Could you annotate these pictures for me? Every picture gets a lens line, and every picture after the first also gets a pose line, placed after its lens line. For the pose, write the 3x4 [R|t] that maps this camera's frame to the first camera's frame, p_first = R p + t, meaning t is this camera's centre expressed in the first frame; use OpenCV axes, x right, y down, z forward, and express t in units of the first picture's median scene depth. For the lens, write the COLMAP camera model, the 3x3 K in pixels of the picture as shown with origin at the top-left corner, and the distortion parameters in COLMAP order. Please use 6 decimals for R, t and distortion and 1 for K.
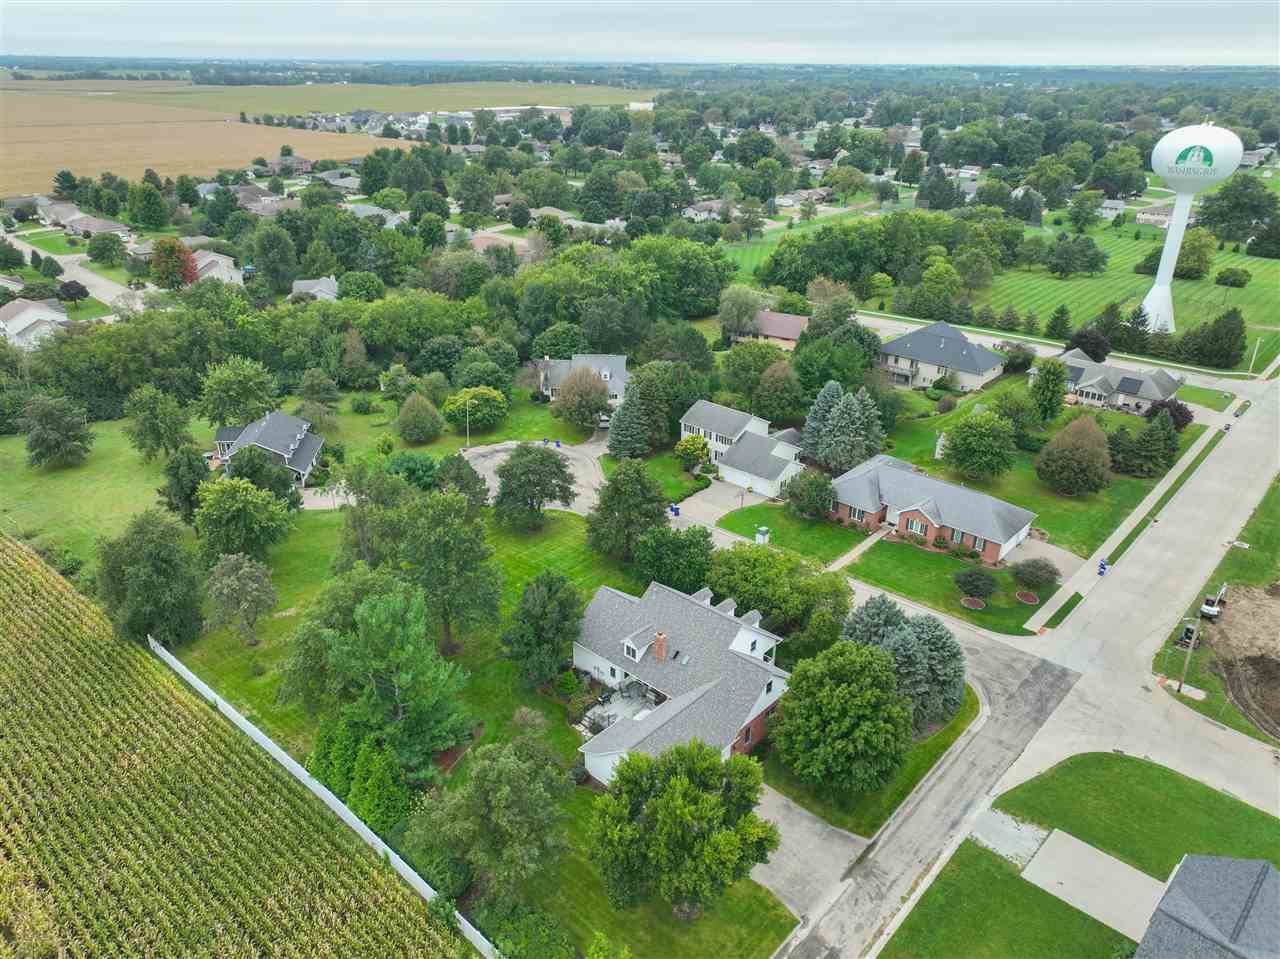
lens RADIAL K [[897.3, 0, 640.0], [0, 897.3, 479.5], [0, 0, 1]] dist [0.005147, 0.009884]
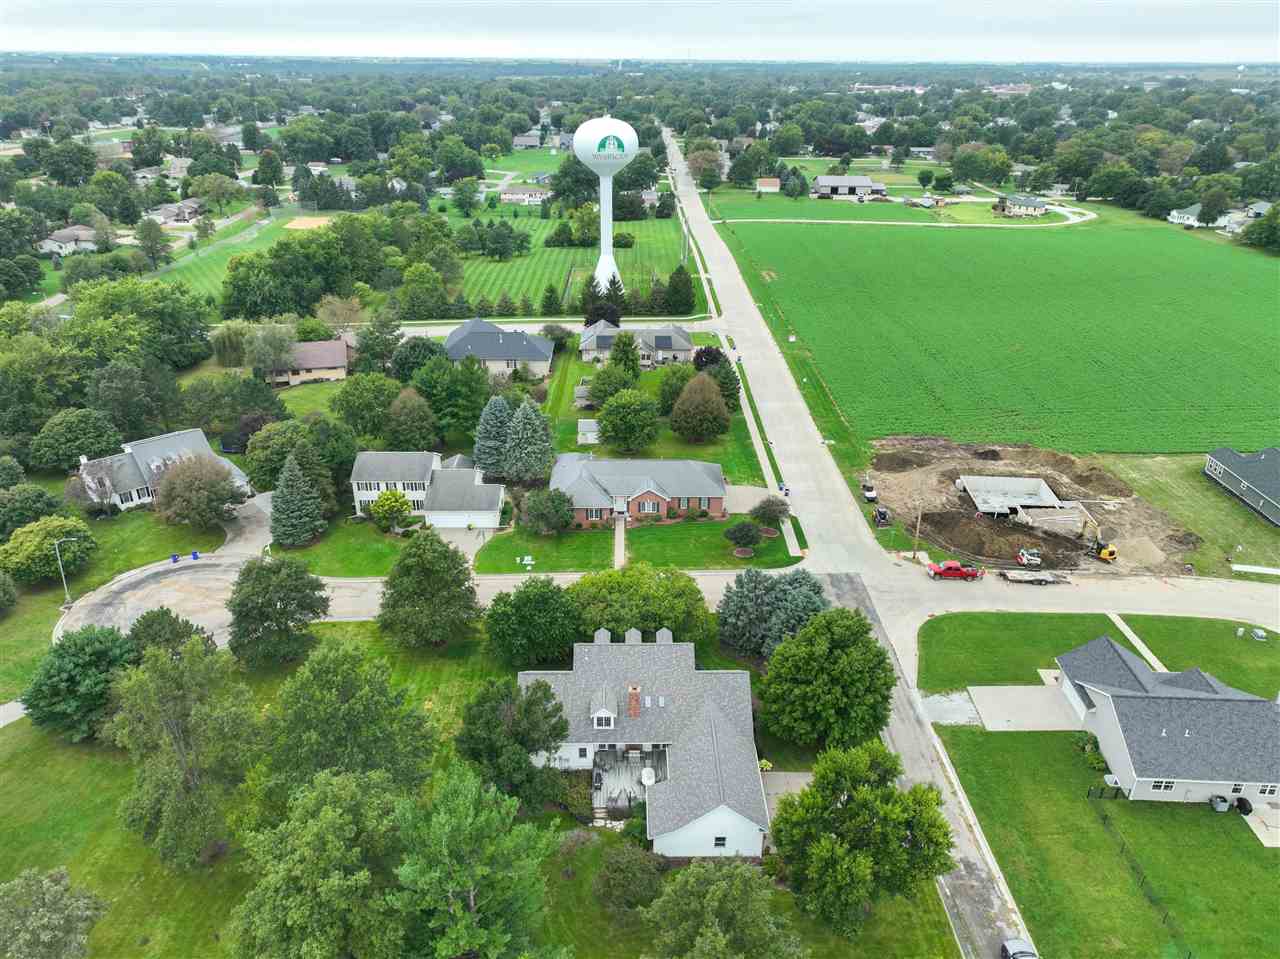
lens RADIAL K [[897.3, 0, 640.0], [0, 897.3, 479.5], [0, 0, 1]] dist [0.005147, 0.009884]
pose [[0.729756, -0.293668, 0.617427, -0.296650], [0.287852, 0.951086, 0.112145, -0.085641], [-0.620159, 0.095889, 0.778593, 0.141158]]
